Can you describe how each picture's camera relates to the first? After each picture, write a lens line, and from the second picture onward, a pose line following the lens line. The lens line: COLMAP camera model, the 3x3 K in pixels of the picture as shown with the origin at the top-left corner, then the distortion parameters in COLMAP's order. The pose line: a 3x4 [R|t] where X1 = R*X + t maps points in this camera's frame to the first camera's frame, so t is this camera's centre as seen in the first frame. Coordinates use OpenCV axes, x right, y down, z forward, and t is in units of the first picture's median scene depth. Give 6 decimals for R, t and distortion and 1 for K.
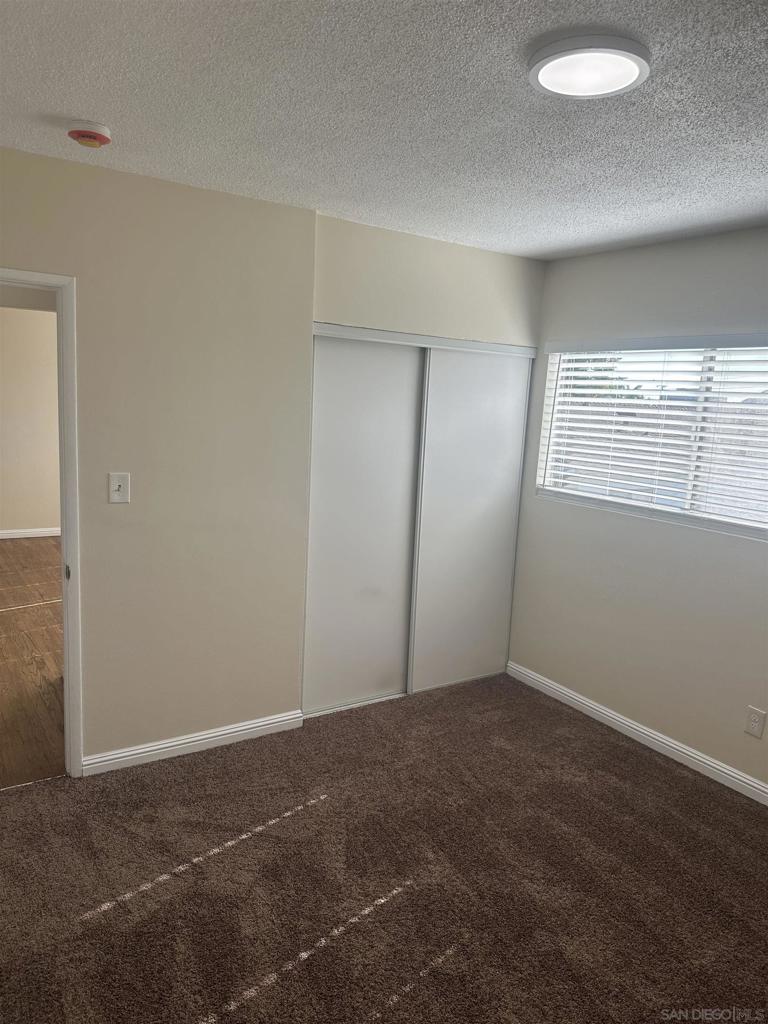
lens RADIAL K [[720.8, 0, 384.0], [0, 720.8, 512.0], [0, 0, 1]] dist [0.067989, -0.100183]
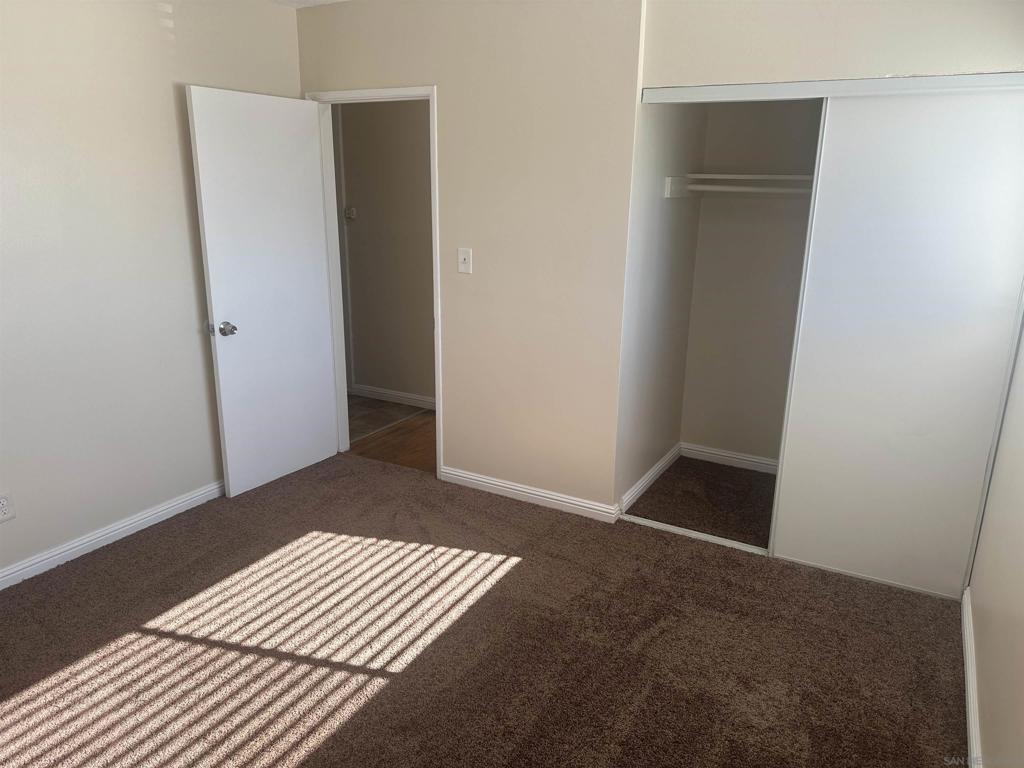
lens RADIAL K [[720.8, 0, 512.0], [0, 720.8, 384.0], [0, 0, 1]] dist [0.067989, -0.100183]
pose [[0.469870, 0.205494, -0.858484, 0.751771], [-0.126180, 0.978175, 0.165083, -0.040188], [0.873671, 0.030756, 0.485545, 0.481348]]
